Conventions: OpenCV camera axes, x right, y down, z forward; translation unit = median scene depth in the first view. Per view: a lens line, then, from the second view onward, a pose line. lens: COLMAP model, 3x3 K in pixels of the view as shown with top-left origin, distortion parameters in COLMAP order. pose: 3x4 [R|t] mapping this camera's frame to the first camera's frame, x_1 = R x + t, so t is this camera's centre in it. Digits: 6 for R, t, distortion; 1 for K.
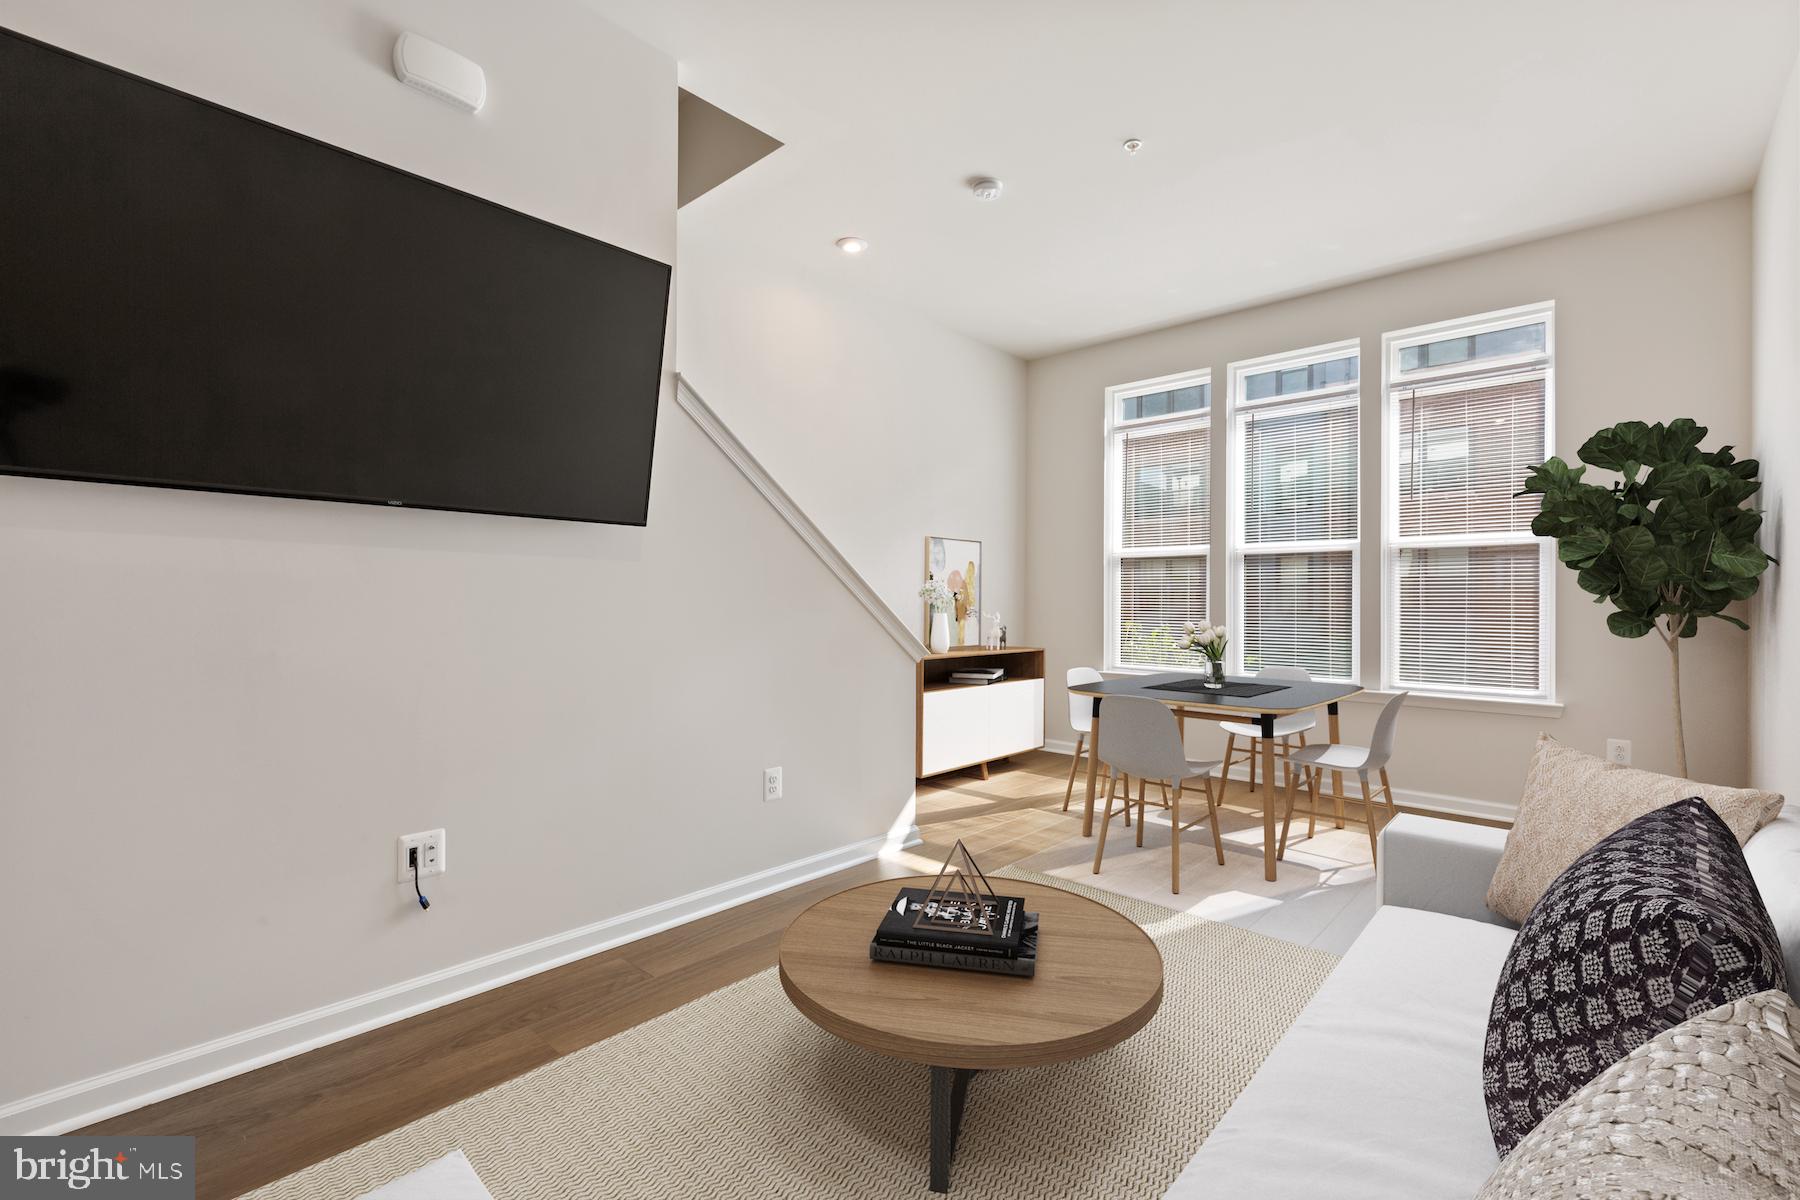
lens RADIAL K [[808.4, 0, 901.9], [0, 808.4, 604.1], [0, 0, 1]] dist [0.020305, -0.000159]
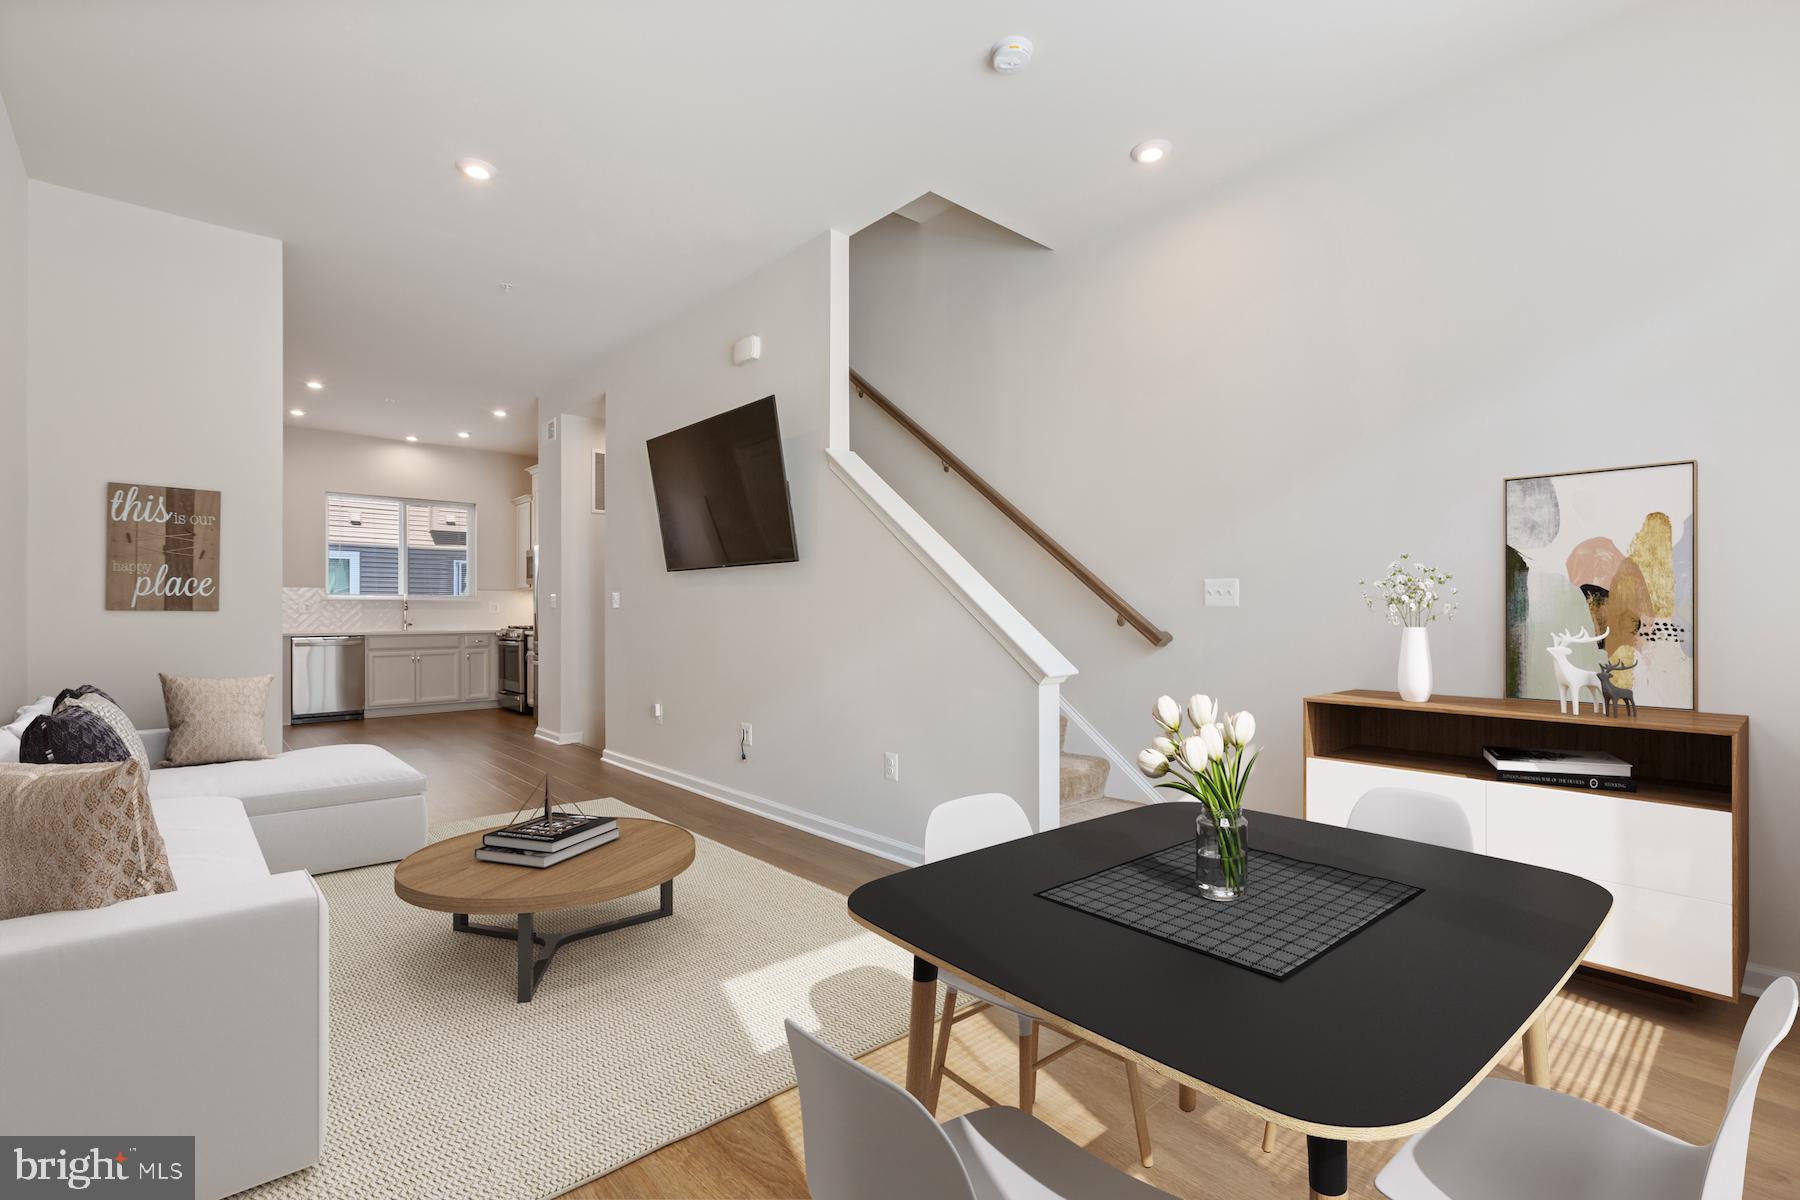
lens RADIAL K [[808.4, 0, 891.7], [0, 808.4, 615.6], [0, 0, 1]] dist [0.020305, -0.000159]
pose [[-0.107313, 0.003834, -0.994218, 0.588236], [0.001725, 0.999992, 0.003670, 0.000188], [0.994224, -0.001321, -0.107319, 0.661749]]
